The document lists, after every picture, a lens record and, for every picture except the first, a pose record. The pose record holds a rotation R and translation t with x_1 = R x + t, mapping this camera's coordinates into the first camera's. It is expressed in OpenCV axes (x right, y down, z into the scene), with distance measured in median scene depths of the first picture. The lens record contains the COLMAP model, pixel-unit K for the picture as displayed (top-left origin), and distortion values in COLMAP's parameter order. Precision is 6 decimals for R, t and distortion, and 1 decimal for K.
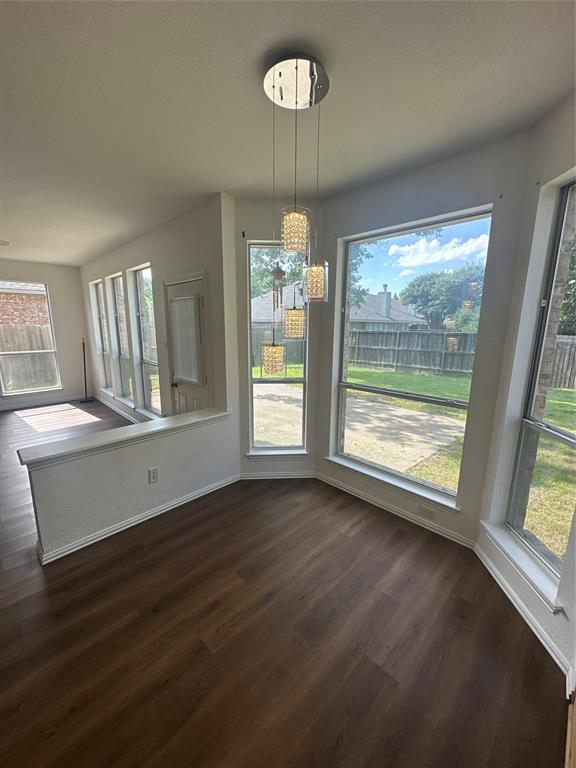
lens RADIAL K [[307.8, 0, 288.0], [0, 307.8, 384.0], [0, 0, 1]] dist [-0.000165, -0.000069]
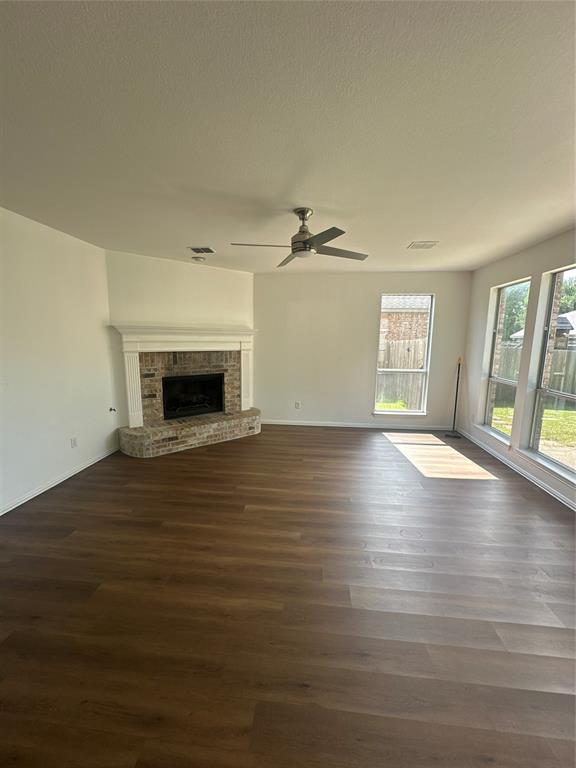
lens RADIAL K [[307.8, 0, 288.0], [0, 307.8, 384.0], [0, 0, 1]] dist [-0.000165, -0.000069]
pose [[0.620796, 0.115721, -0.775384, -0.323635], [-0.153914, 0.987788, 0.024192, -0.032048], [0.768715, 0.104324, 0.631026, 0.145999]]
